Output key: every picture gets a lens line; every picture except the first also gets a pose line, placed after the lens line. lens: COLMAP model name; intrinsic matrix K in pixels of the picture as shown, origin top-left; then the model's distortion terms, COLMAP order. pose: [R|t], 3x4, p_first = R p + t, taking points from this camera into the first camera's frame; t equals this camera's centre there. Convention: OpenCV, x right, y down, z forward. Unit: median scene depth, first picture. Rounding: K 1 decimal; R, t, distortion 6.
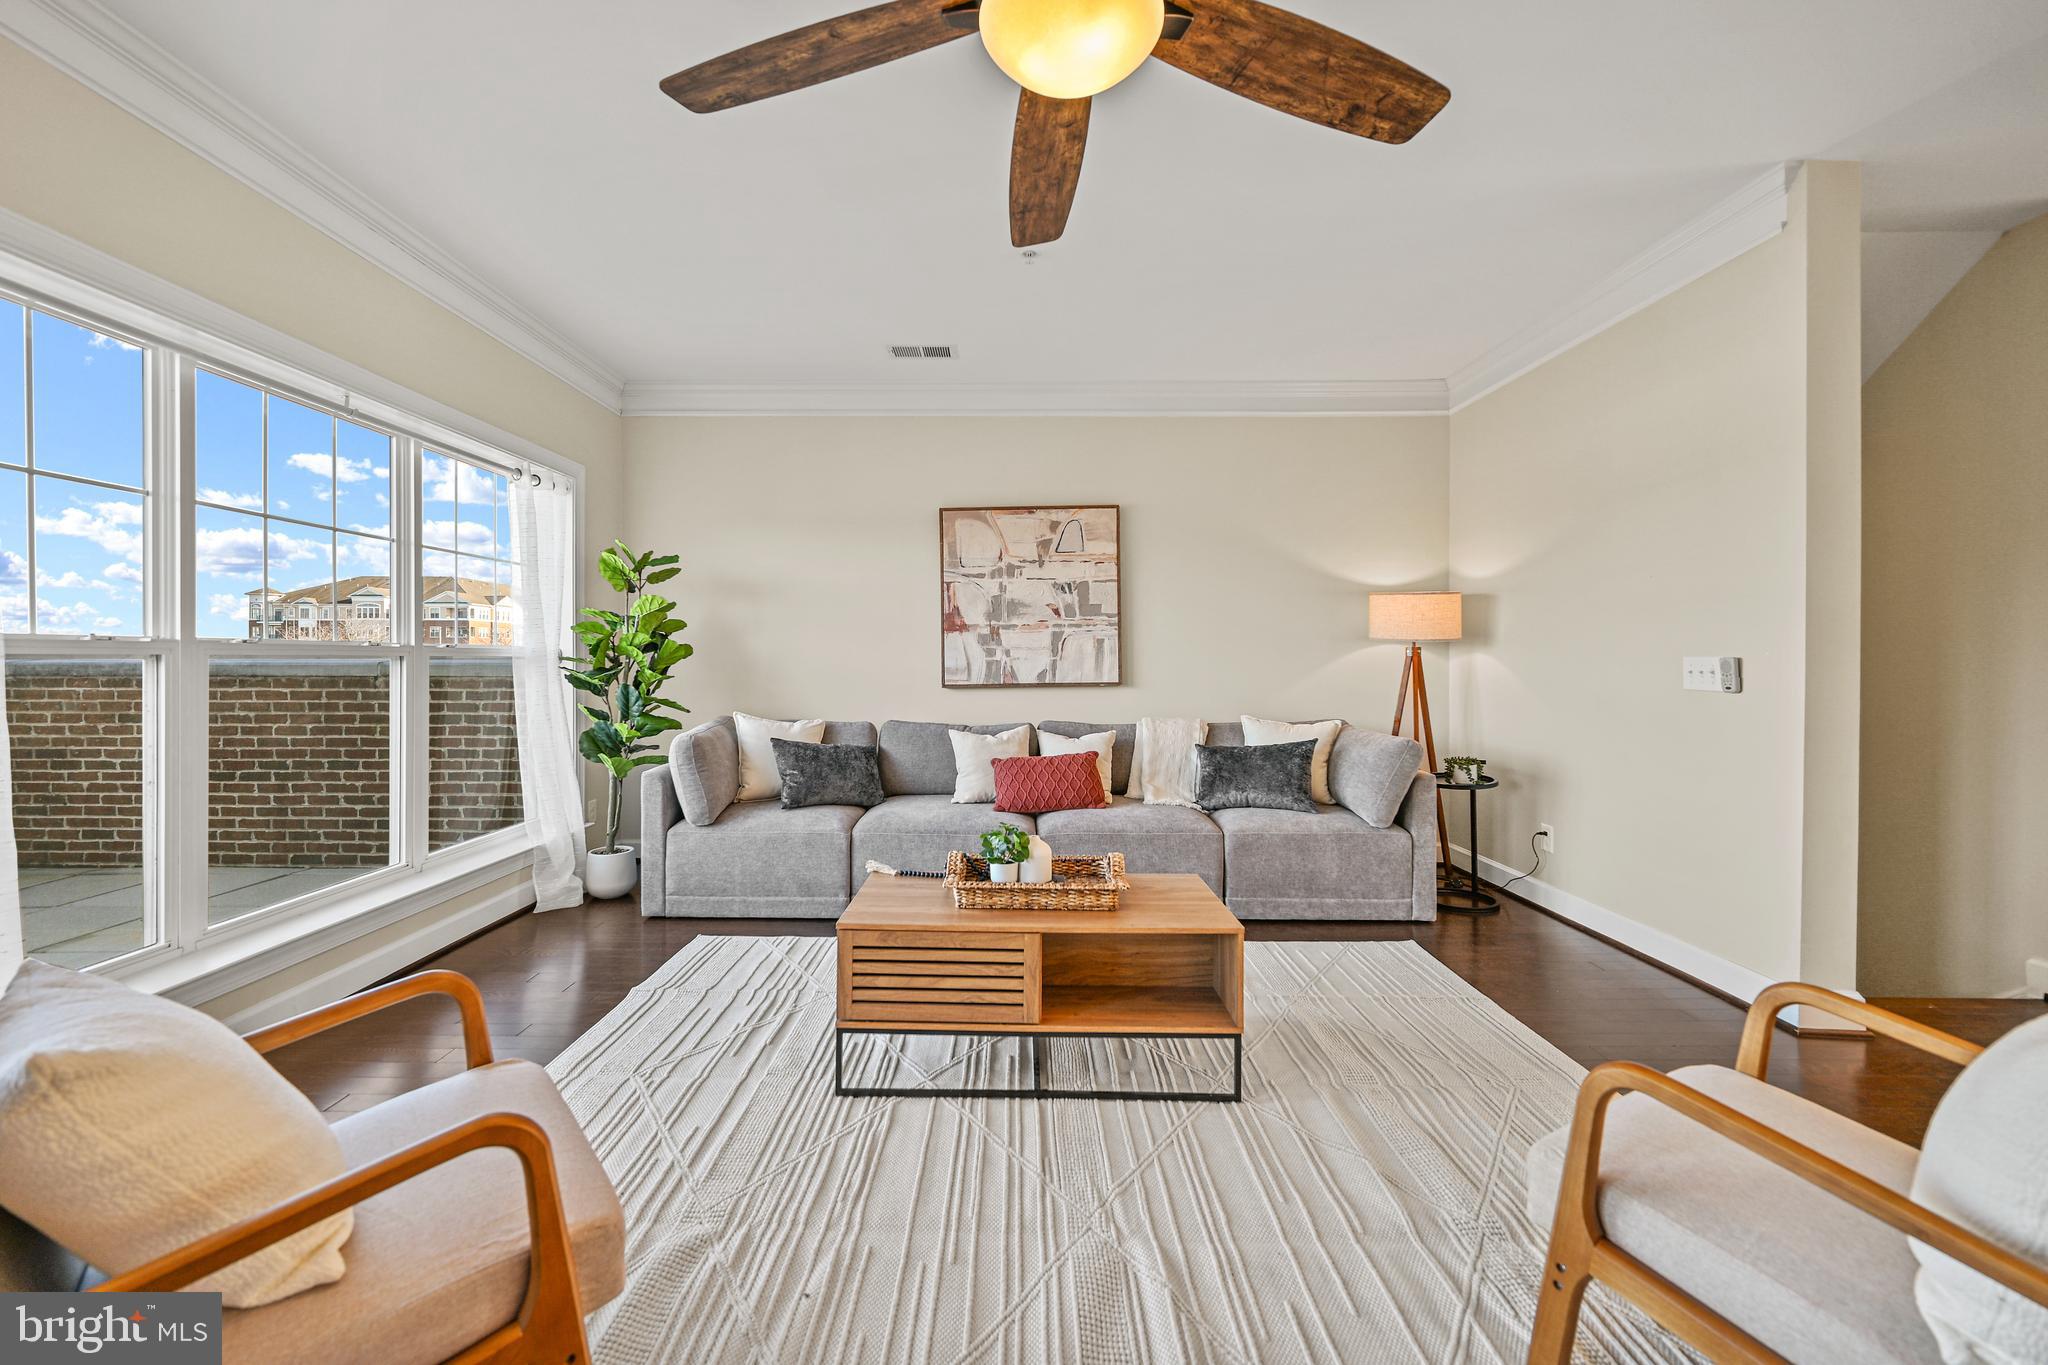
lens RADIAL K [[815.4, 0, 1008.5], [0, 815.4, 674.5], [0, 0, 1]] dist [-0.000956, 0.000721]
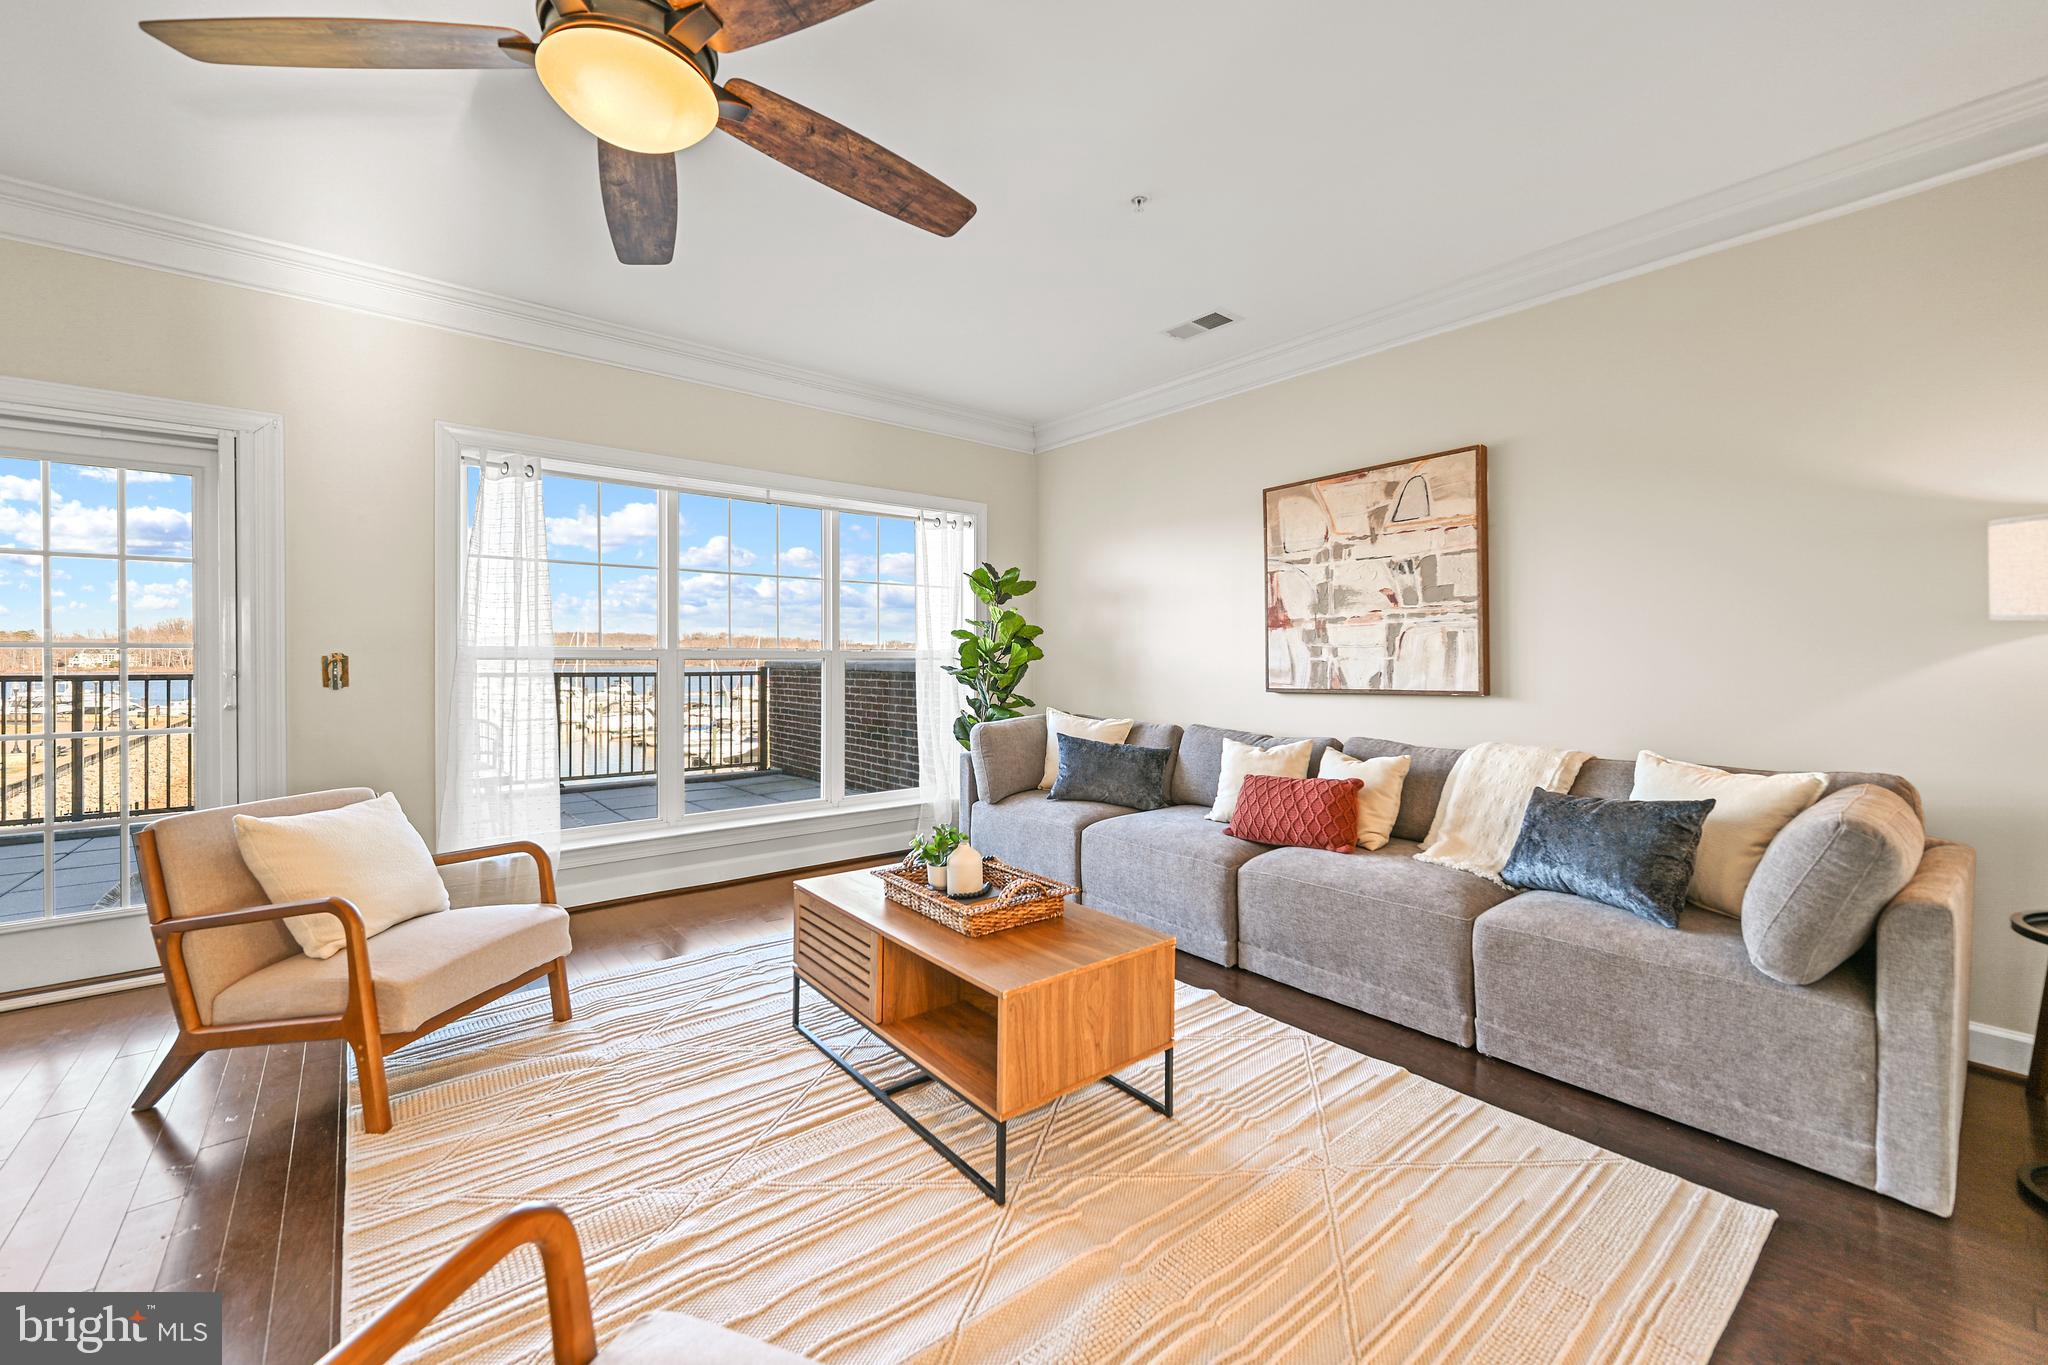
lens RADIAL K [[815.4, 0, 1021.3], [0, 815.4, 674.0], [0, 0, 1]] dist [-0.000956, 0.000721]
pose [[0.642695, 0.012283, -0.766023, 0.428365], [-0.013778, 0.999895, 0.004473, -0.003512], [0.765998, 0.007680, 0.642797, 0.229991]]
